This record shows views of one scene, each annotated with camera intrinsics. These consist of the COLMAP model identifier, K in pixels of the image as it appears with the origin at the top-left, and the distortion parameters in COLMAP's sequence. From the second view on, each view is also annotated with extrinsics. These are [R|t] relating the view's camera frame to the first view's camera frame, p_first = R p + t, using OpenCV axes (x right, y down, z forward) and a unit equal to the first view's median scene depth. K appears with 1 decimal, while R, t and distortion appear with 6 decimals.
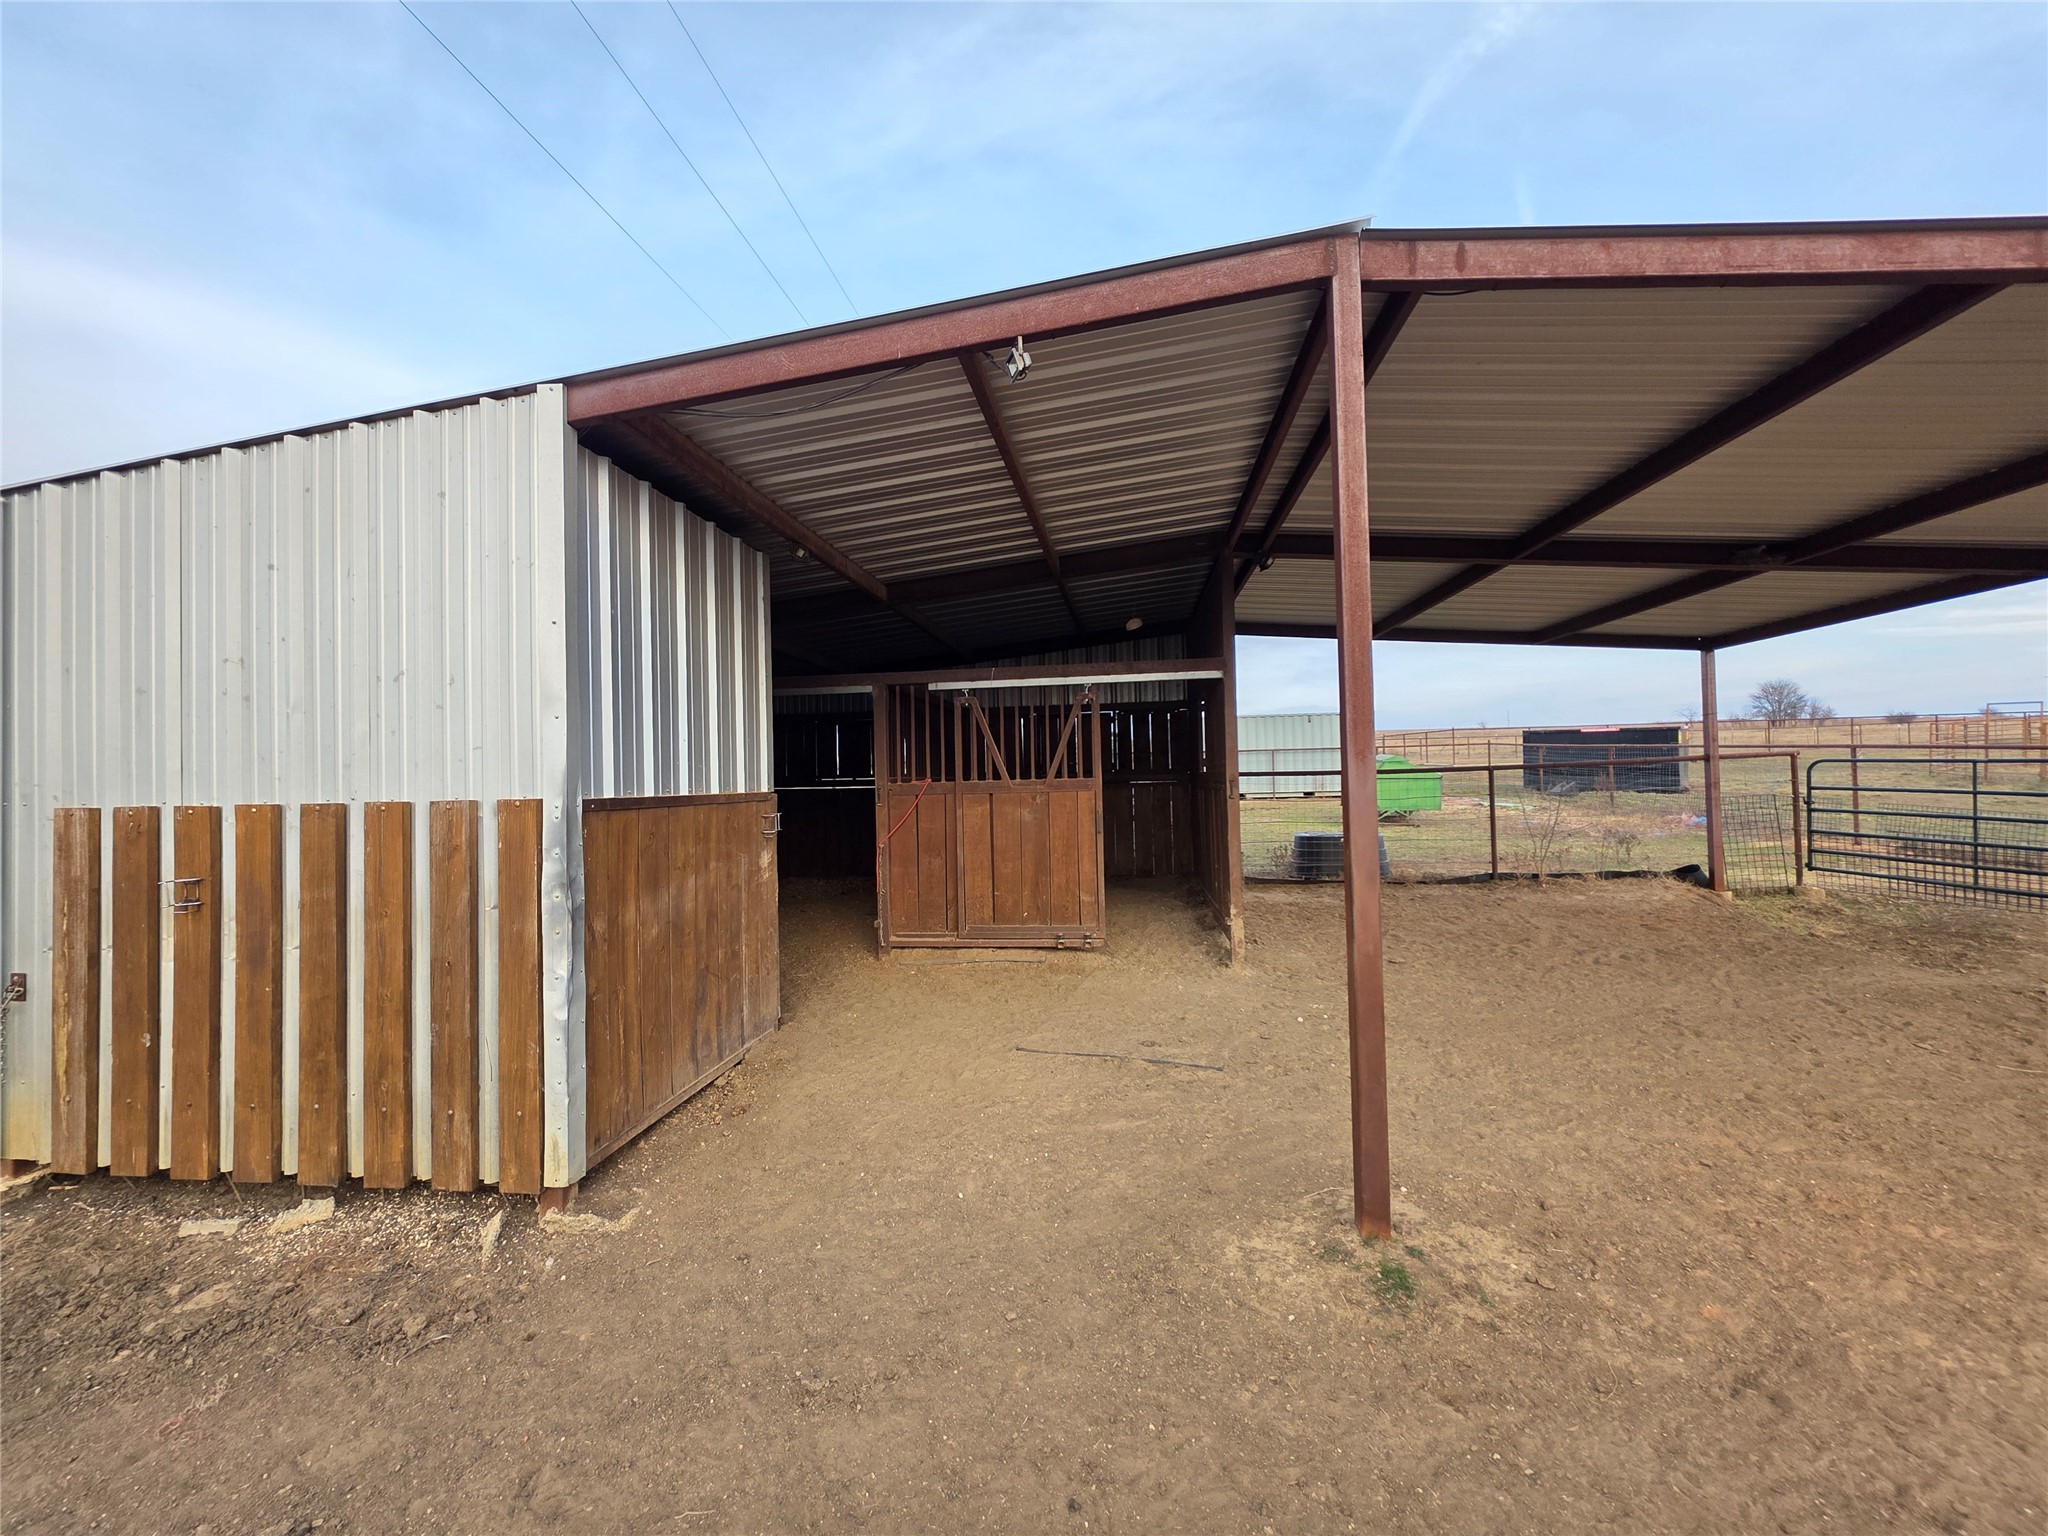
lens RADIAL K [[866.2, 0, 1018.9], [0, 866.2, 768.3], [0, 0, 1]] dist [-0.000856, 0.000654]
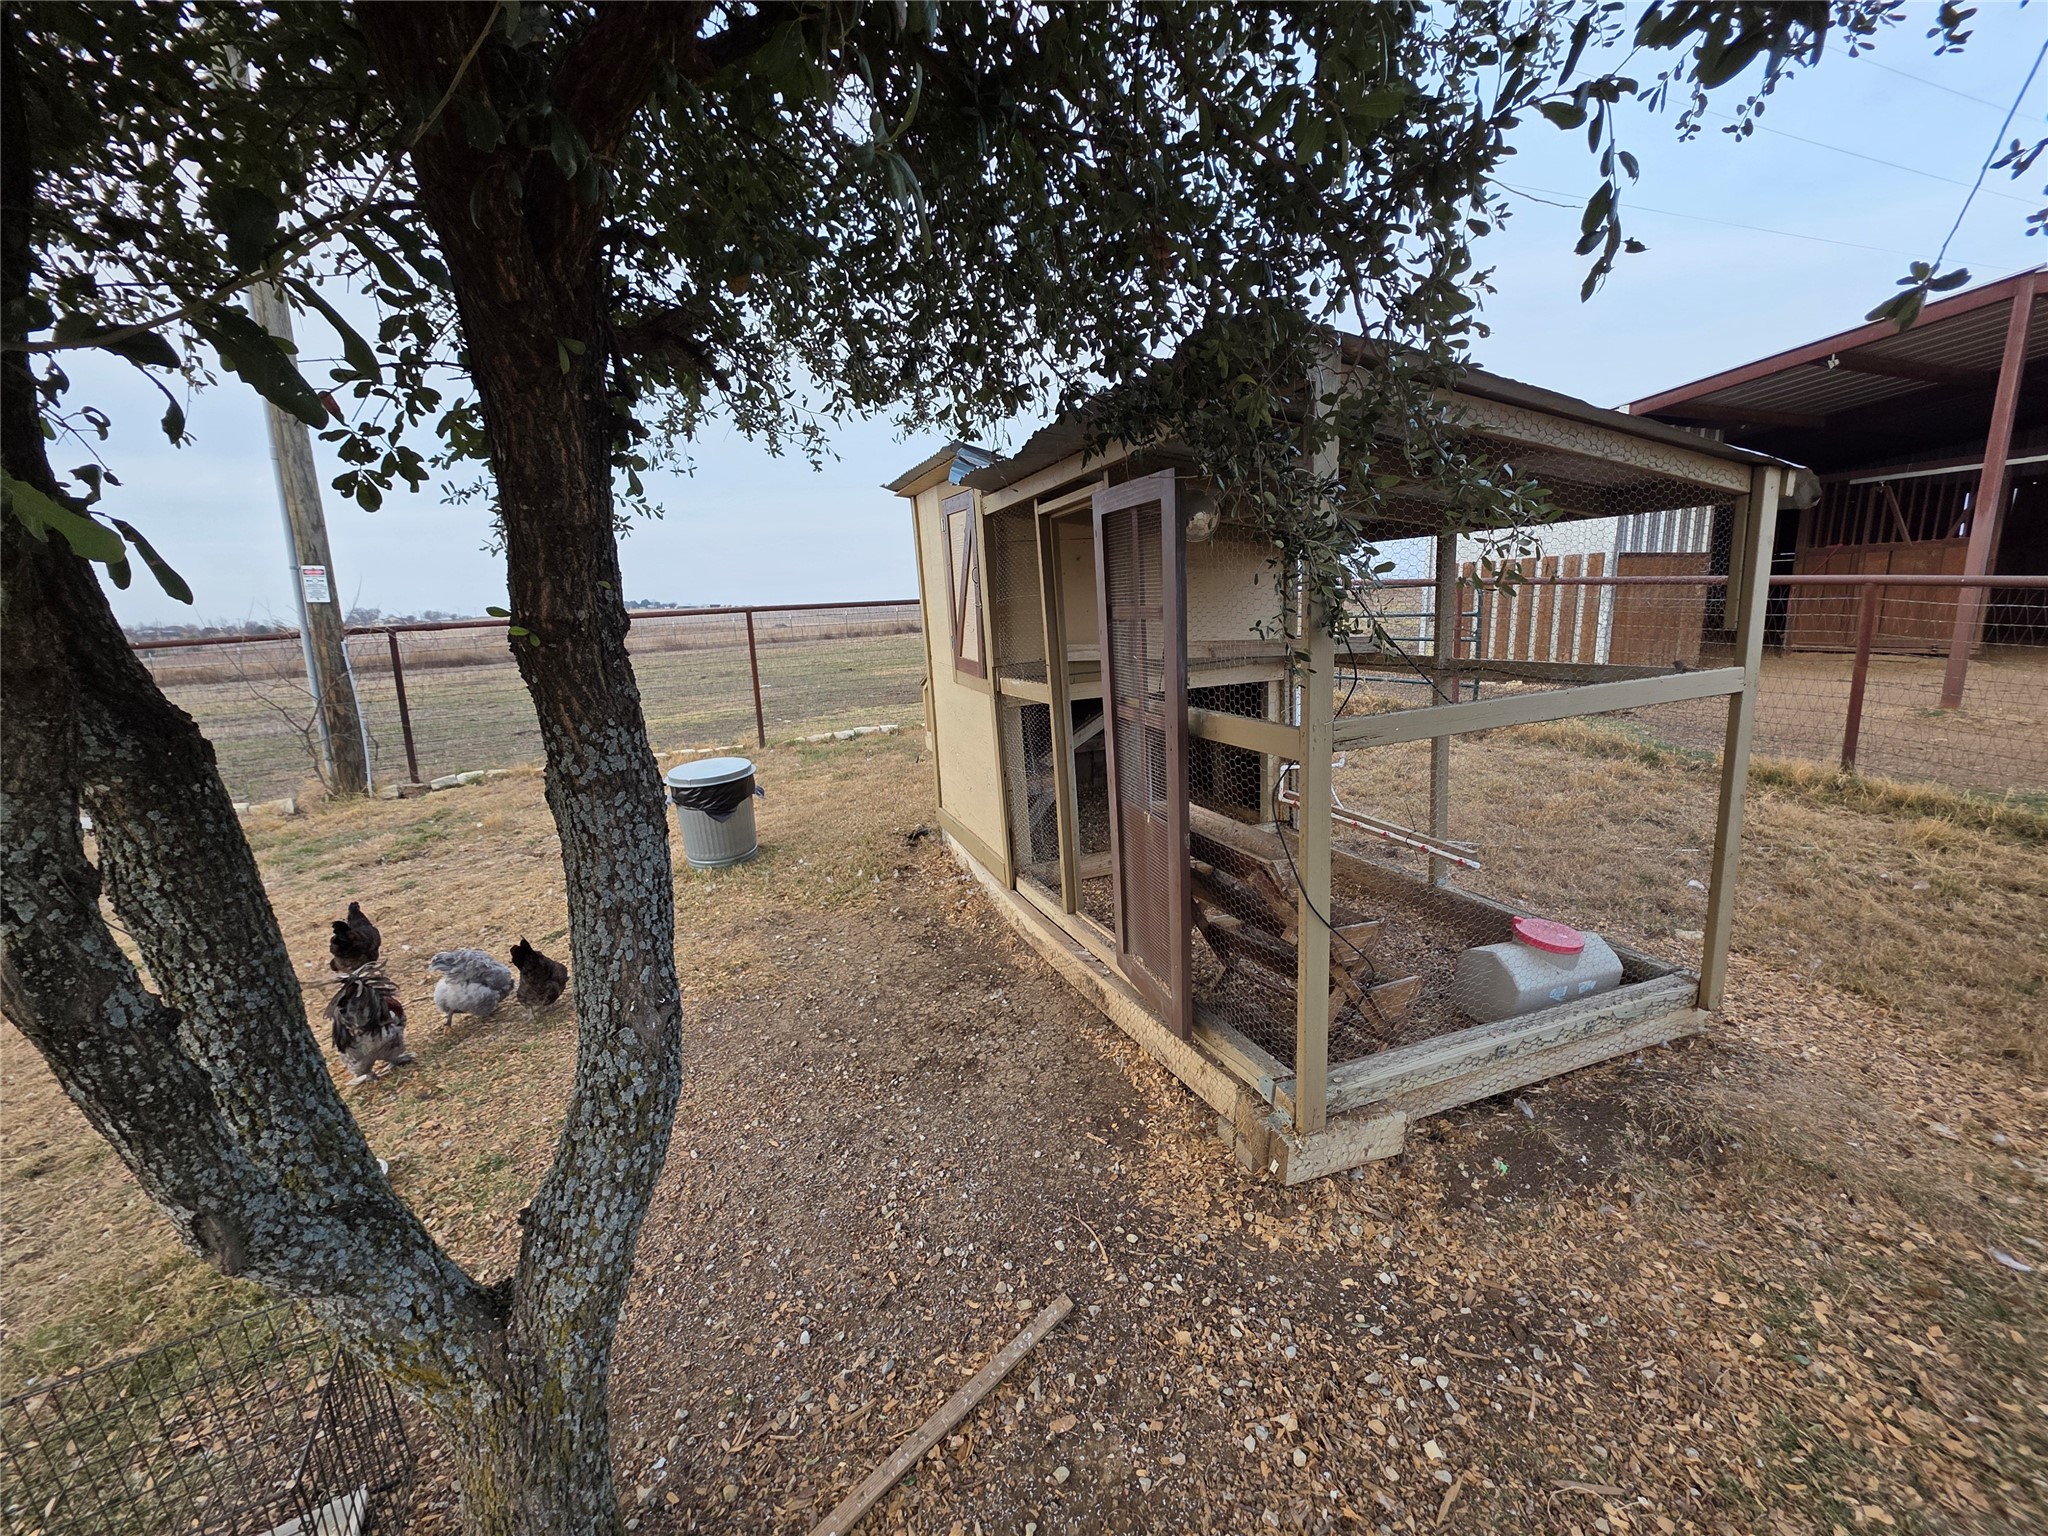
lens RADIAL K [[866.2, 0, 1018.9], [0, 866.2, 768.3], [0, 0, 1]] dist [-0.000856, 0.000654]
pose [[0.541349, 0.157156, -0.825980, 0.455500], [0.032779, 0.977685, 0.207504, 0.036290], [0.840159, -0.139407, 0.524117, -1.145232]]
